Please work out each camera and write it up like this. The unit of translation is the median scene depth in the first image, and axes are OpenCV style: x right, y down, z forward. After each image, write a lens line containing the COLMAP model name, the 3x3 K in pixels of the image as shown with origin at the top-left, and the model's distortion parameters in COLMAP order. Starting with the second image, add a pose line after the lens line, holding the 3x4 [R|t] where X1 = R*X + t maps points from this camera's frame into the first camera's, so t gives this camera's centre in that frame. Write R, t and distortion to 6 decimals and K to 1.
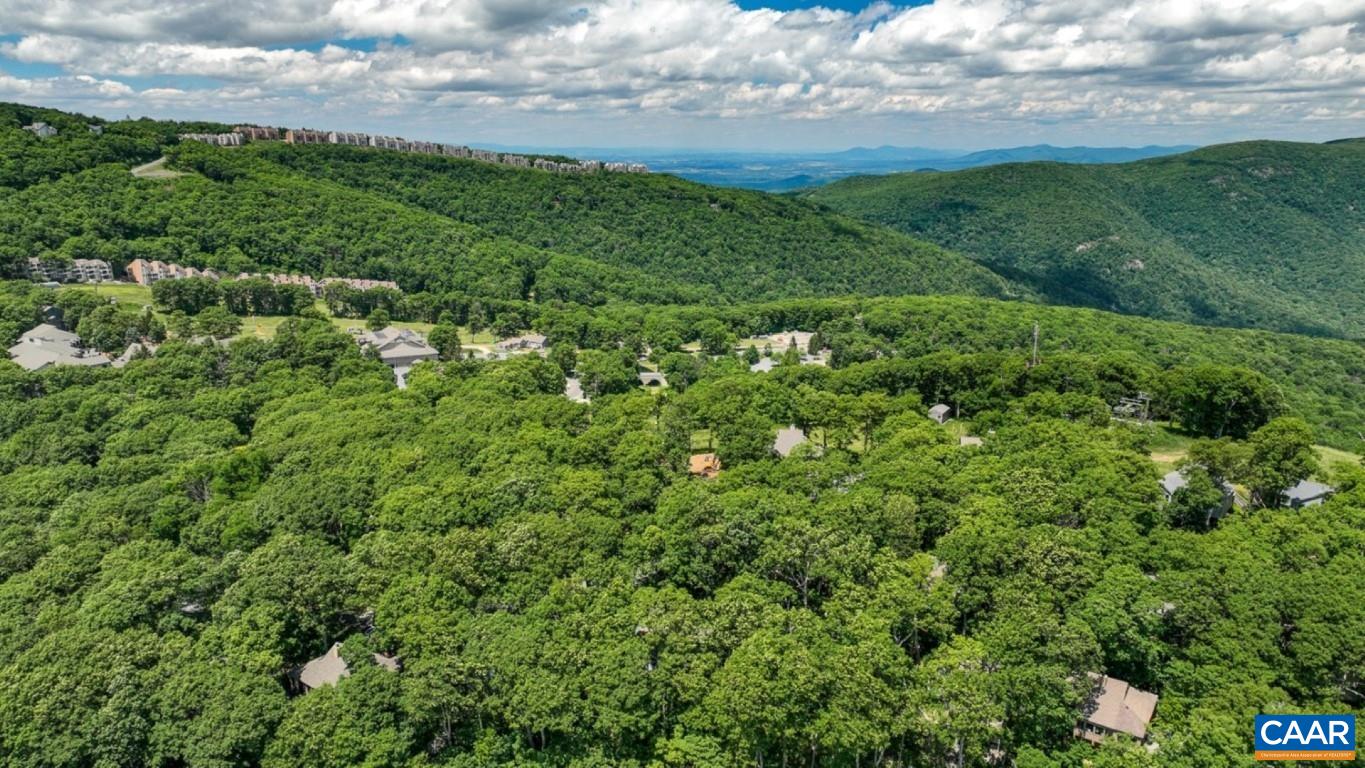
lens RADIAL K [[960.8, 0, 679.7], [0, 960.8, 380.8], [0, 0, 1]] dist [0.001934, 0.017519]
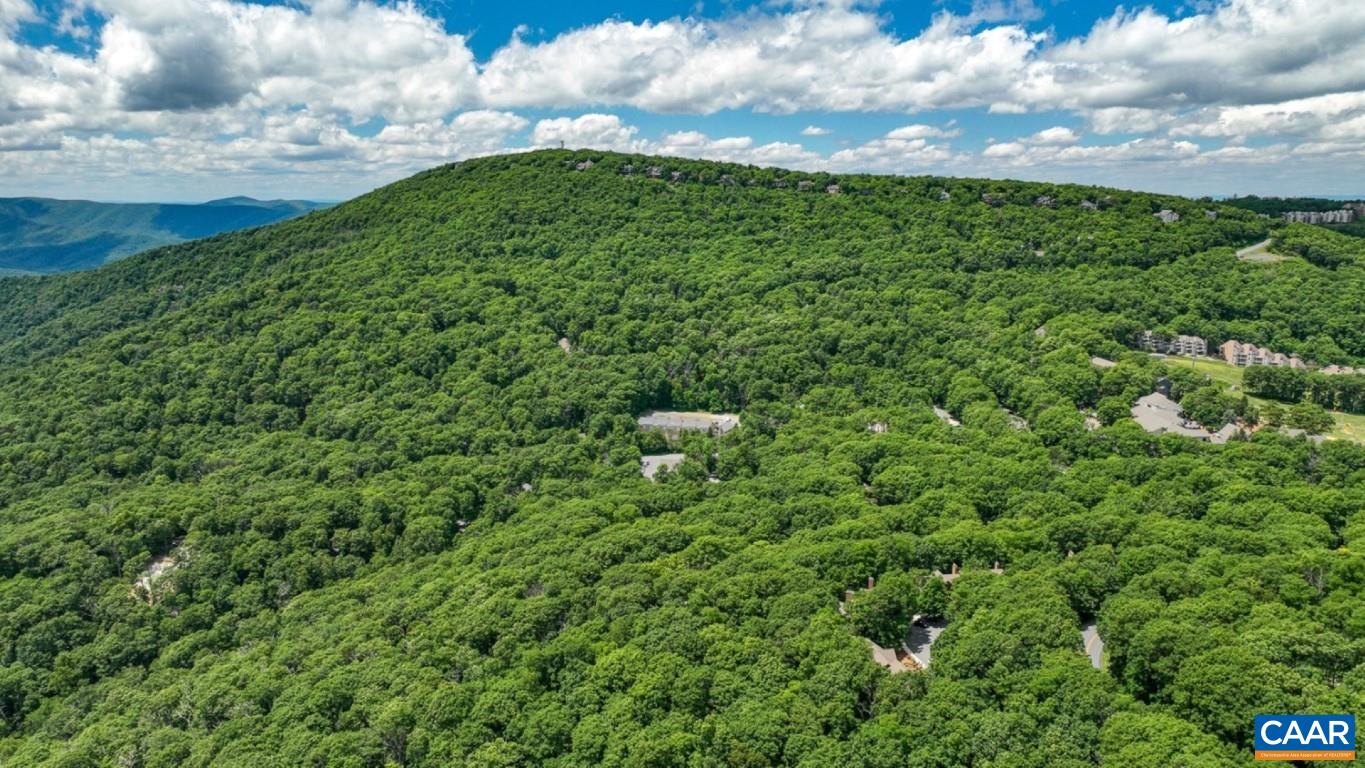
lens RADIAL K [[960.8, 0, 680.4], [0, 960.8, 385.6], [0, 0, 1]] dist [0.001934, 0.017519]
pose [[0.540679, 0.163203, -0.825246, 0.063275], [-0.205115, 0.976969, 0.058822, -0.046112], [0.815839, 0.137467, 0.561702, -0.543905]]
